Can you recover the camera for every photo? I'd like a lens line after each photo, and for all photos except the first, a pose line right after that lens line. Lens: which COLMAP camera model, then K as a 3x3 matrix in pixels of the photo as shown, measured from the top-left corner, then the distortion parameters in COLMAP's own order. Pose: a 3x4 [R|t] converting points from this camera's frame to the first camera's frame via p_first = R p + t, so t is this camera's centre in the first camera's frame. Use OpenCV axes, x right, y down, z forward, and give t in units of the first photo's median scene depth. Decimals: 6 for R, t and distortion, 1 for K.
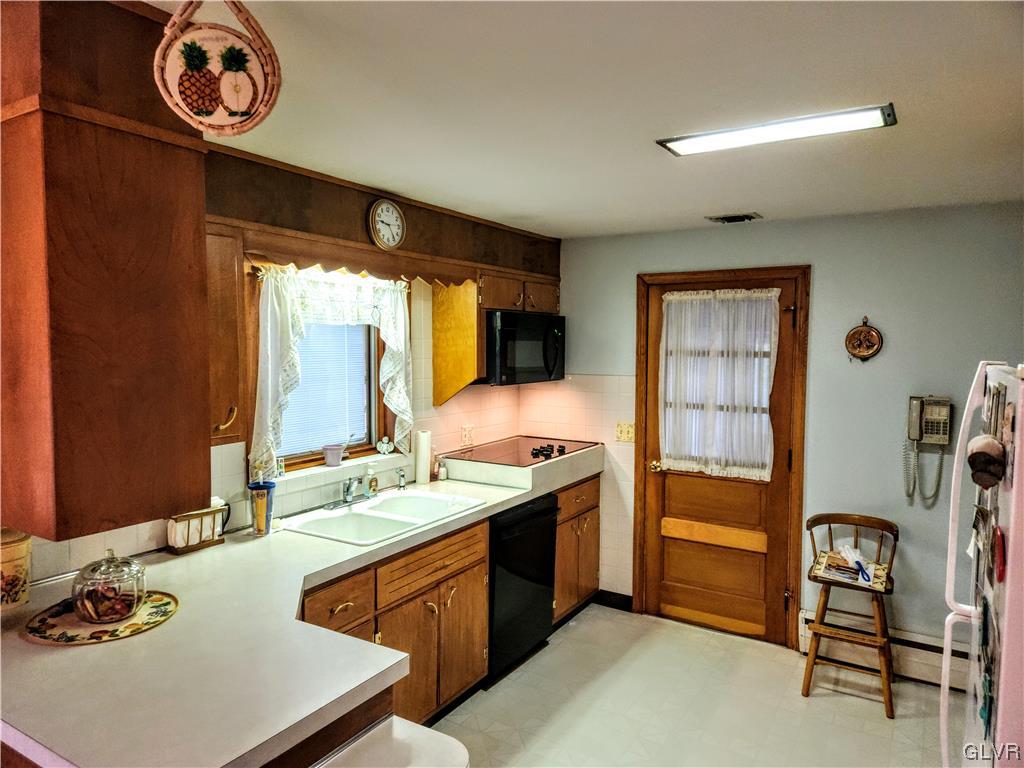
lens RADIAL K [[677.3, 0, 513.8], [0, 677.3, 378.7], [0, 0, 1]] dist [0.086529, -0.073117]
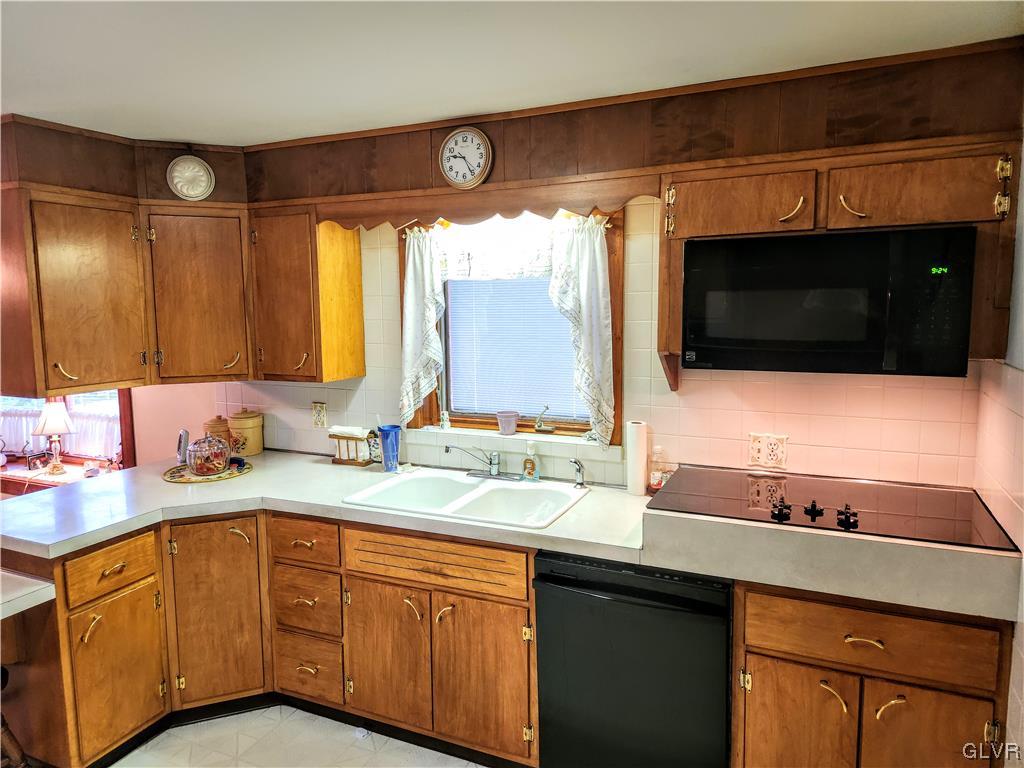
lens RADIAL K [[677.3, 0, 513.8], [0, 677.3, 378.7], [0, 0, 1]] dist [0.086529, -0.073117]
pose [[0.128736, 0.101925, -0.986427, 0.617714], [-0.045690, 0.994257, 0.096771, -0.035254], [0.990626, 0.032612, 0.132653, 0.866950]]
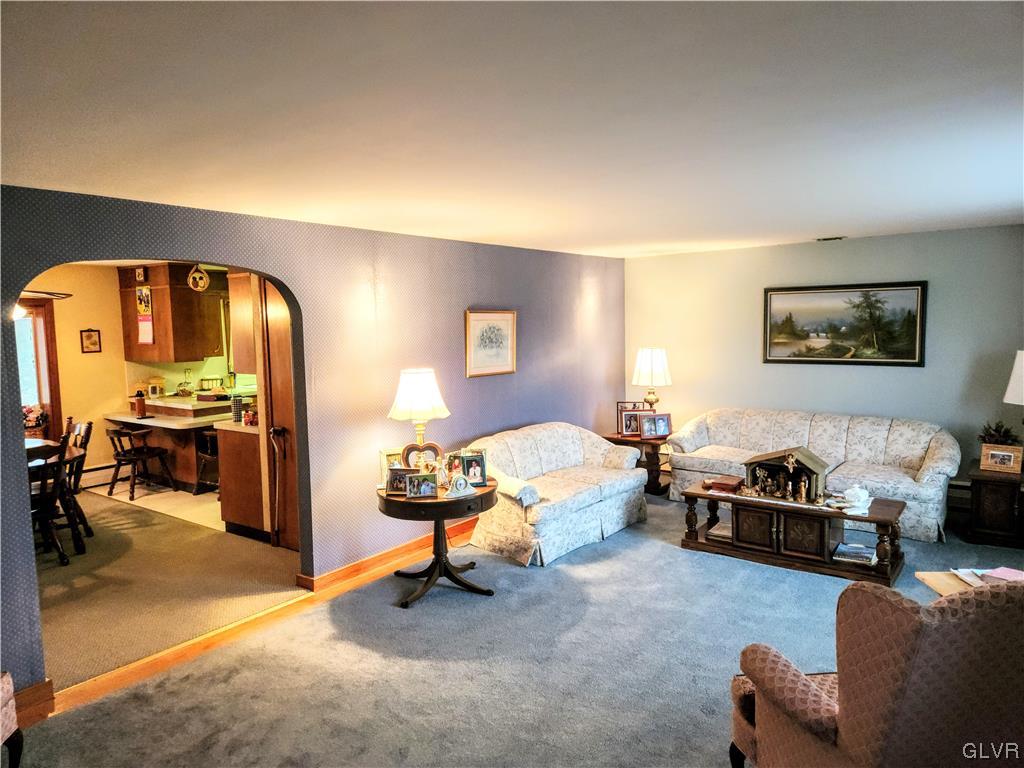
lens RADIAL K [[684.8, 0, 507.2], [0, 684.8, 382.8], [0, 0, 1]] dist [0.057653, -0.036830]
pose [[0.994757, -0.016500, -0.100930, 0.970535], [0.020447, 0.999061, 0.038197, 0.087971], [0.100205, -0.040061, 0.994160, -1.621648]]
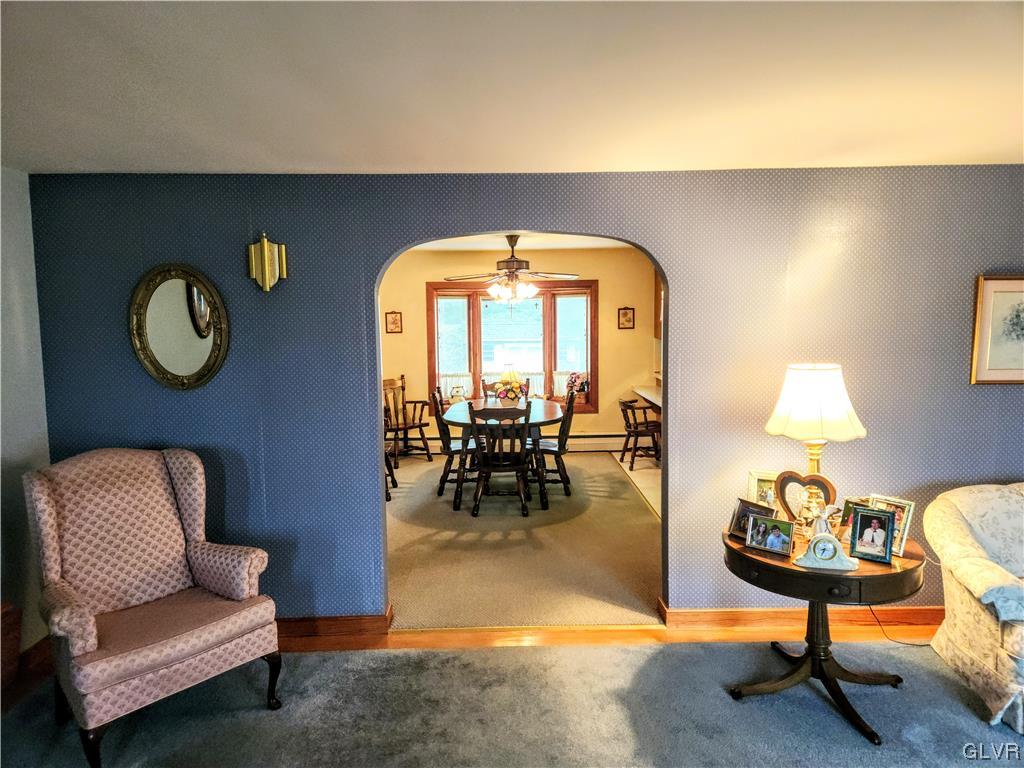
lens RADIAL K [[677.3, 0, 513.8], [0, 677.3, 378.7], [0, 0, 1]] dist [0.086529, -0.073117]
pose [[0.537075, 0.070218, -0.840607, 1.210294], [-0.029551, 0.997484, 0.064441, 0.081525], [0.843017, -0.009769, 0.537799, -1.140621]]
